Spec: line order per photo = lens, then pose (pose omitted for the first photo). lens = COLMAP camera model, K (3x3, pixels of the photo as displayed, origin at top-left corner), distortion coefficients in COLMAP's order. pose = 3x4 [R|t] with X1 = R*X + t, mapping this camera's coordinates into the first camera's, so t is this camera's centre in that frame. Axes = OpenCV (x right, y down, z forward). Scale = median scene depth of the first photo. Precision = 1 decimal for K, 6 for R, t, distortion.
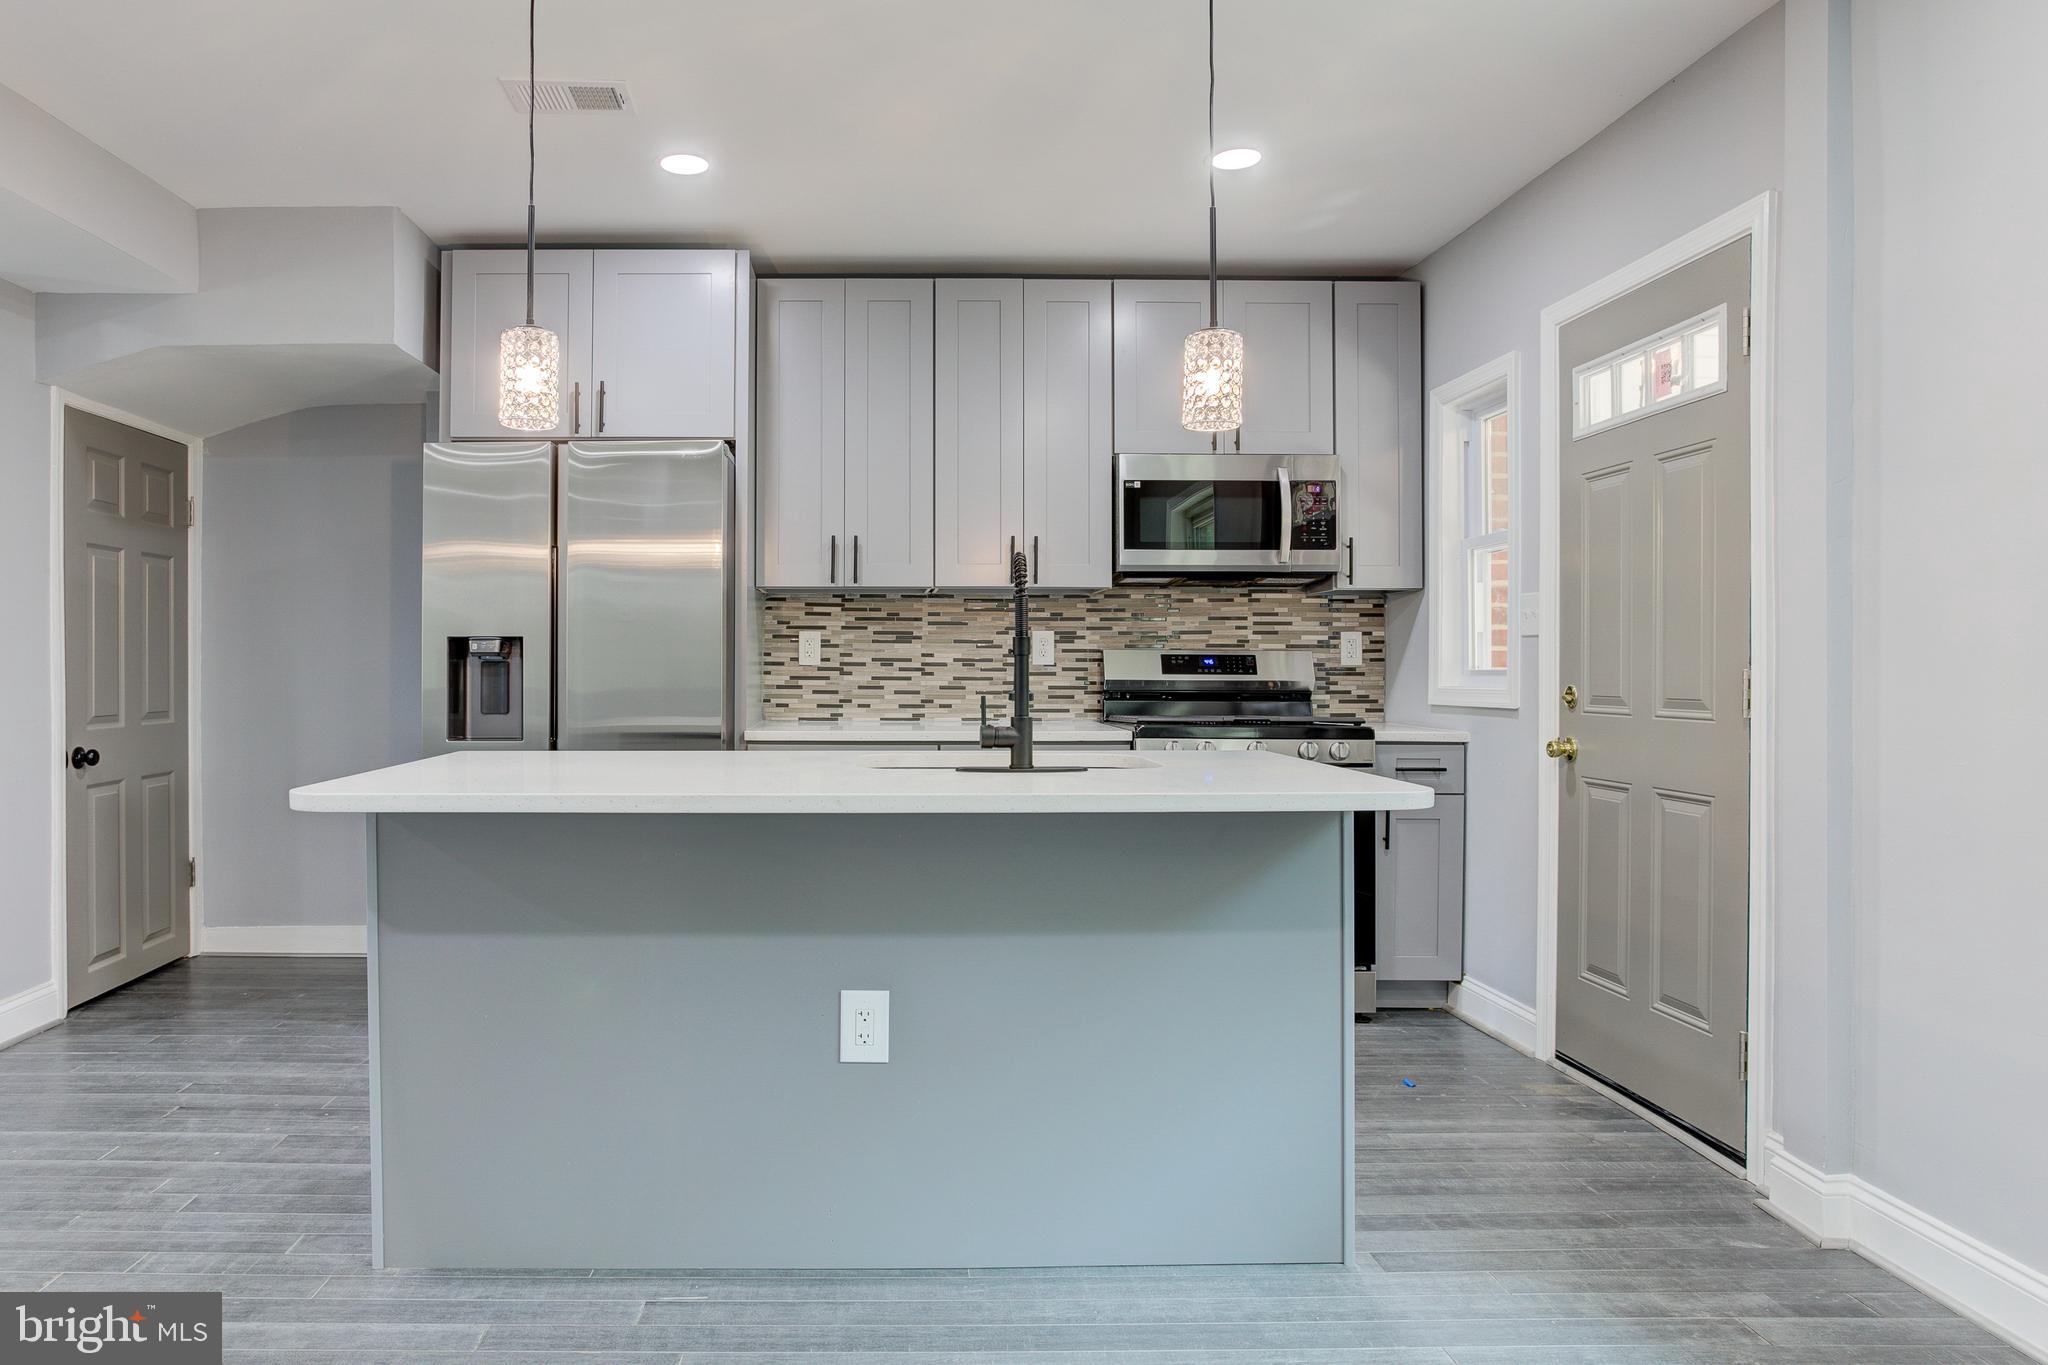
lens RADIAL K [[1249.4, 0, 870.4], [0, 1249.4, 666.5], [0, 0, 1]] dist [-0.059768, 0.046616]
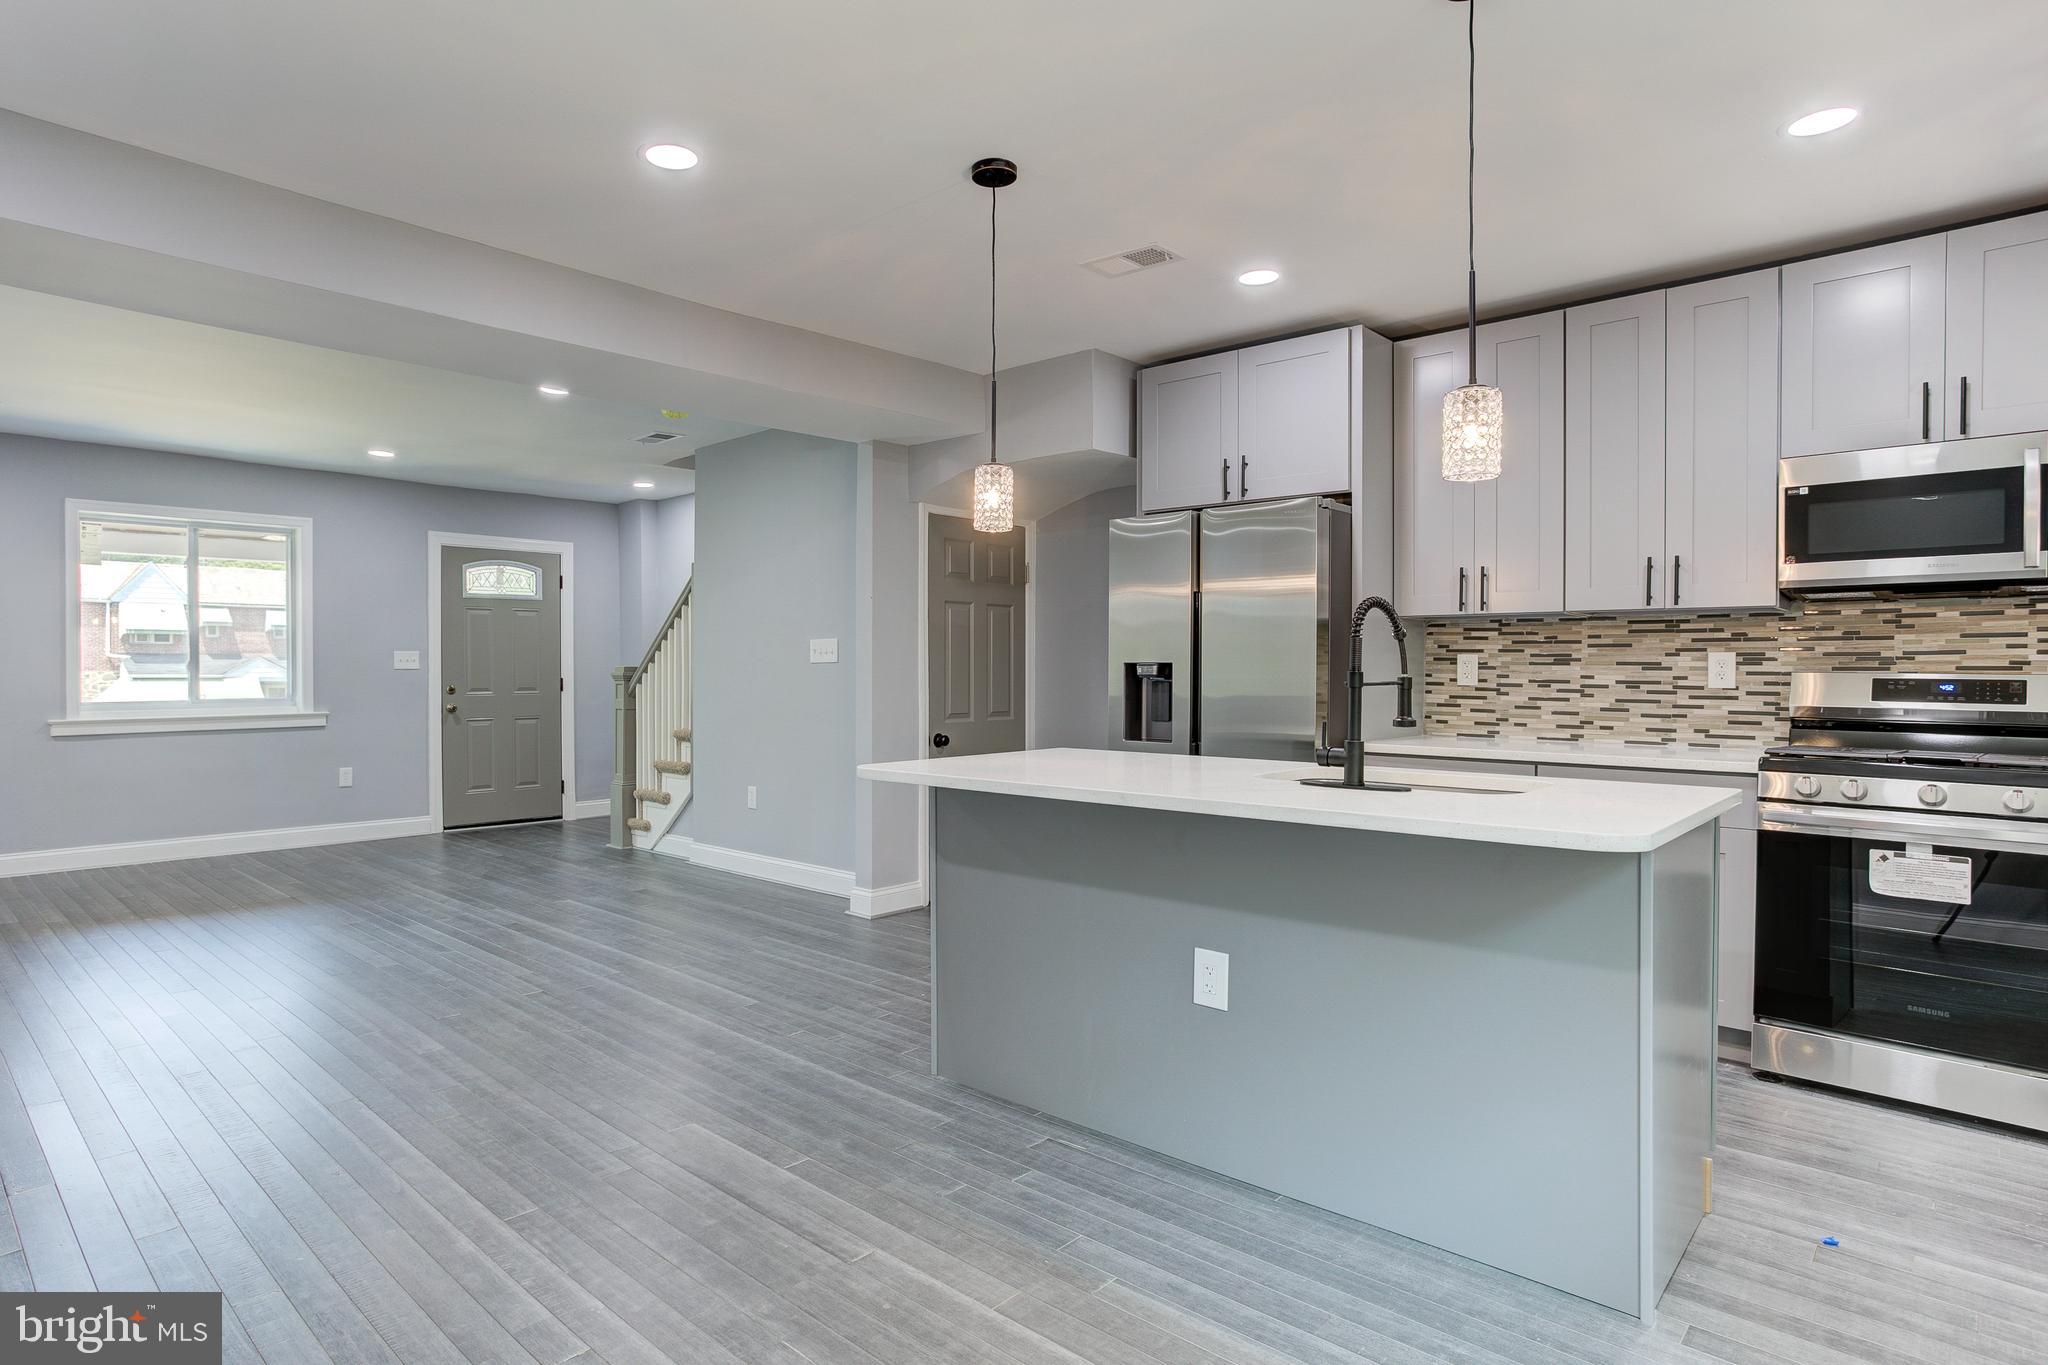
lens RADIAL K [[1113.3, 0, 962.3], [0, 1113.3, 687.2], [0, 0, 1]] dist [-0.042969, 0.031149]
pose [[0.724231, 0.013399, -0.689428, 0.295378], [-0.003680, 0.999872, 0.015567, -0.012966], [0.689548, -0.008737, 0.724187, 0.002999]]
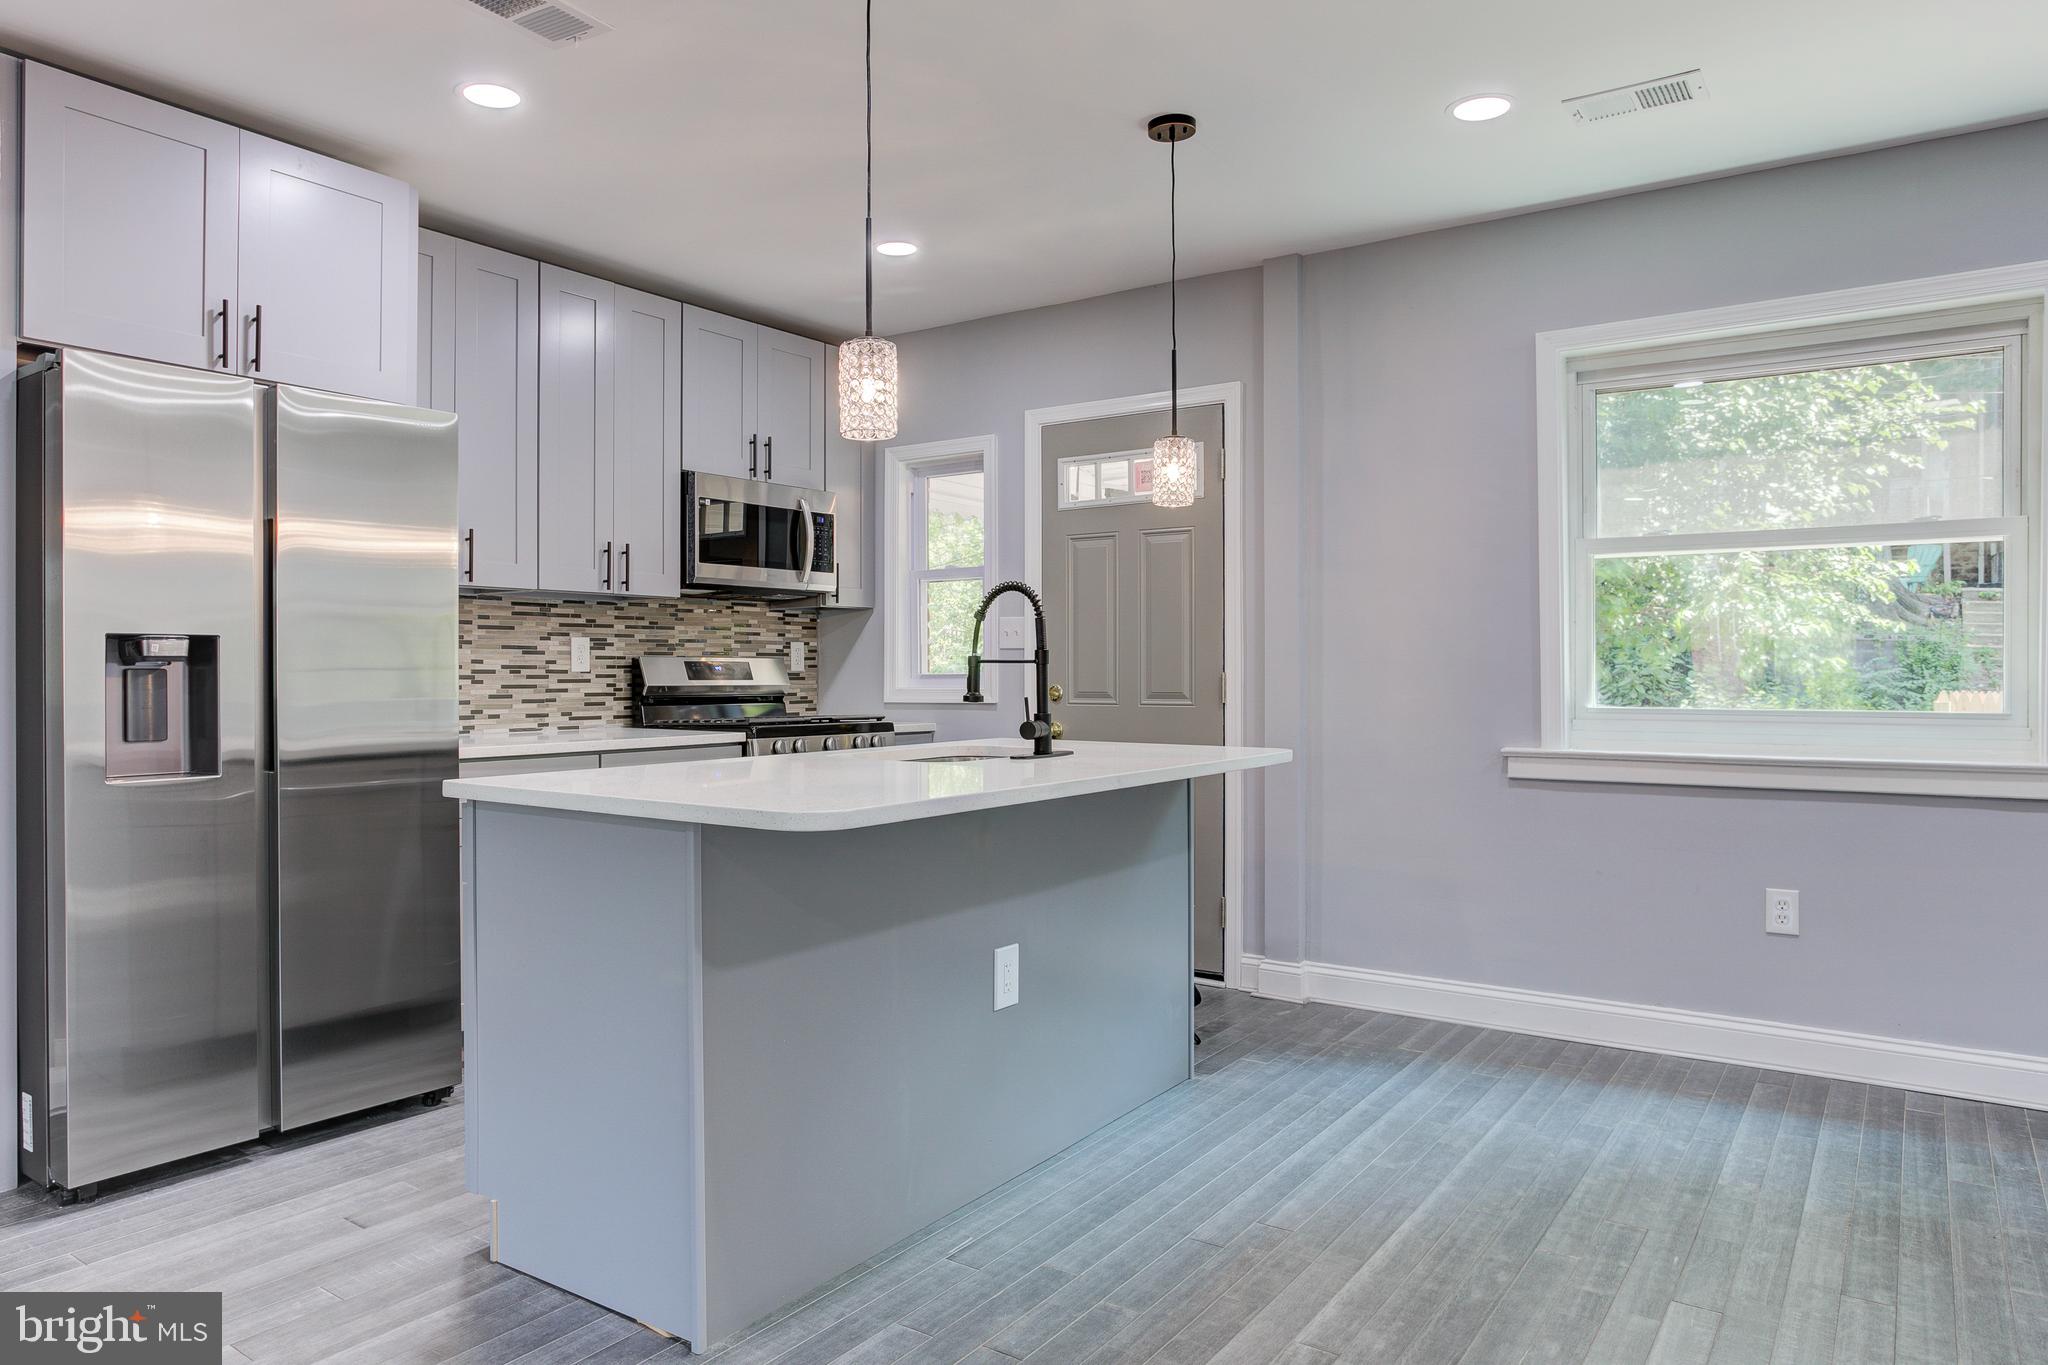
lens RADIAL K [[1344.8, 0, 945.3], [0, 1344.8, 659.4], [0, 0, 1]] dist [-0.035614, 0.000010]
pose [[0.595304, 0.003140, 0.803494, -0.539868], [0.003513, 0.999973, -0.006511, -0.003177], [-0.803493, 0.006699, 0.595277, 0.139997]]
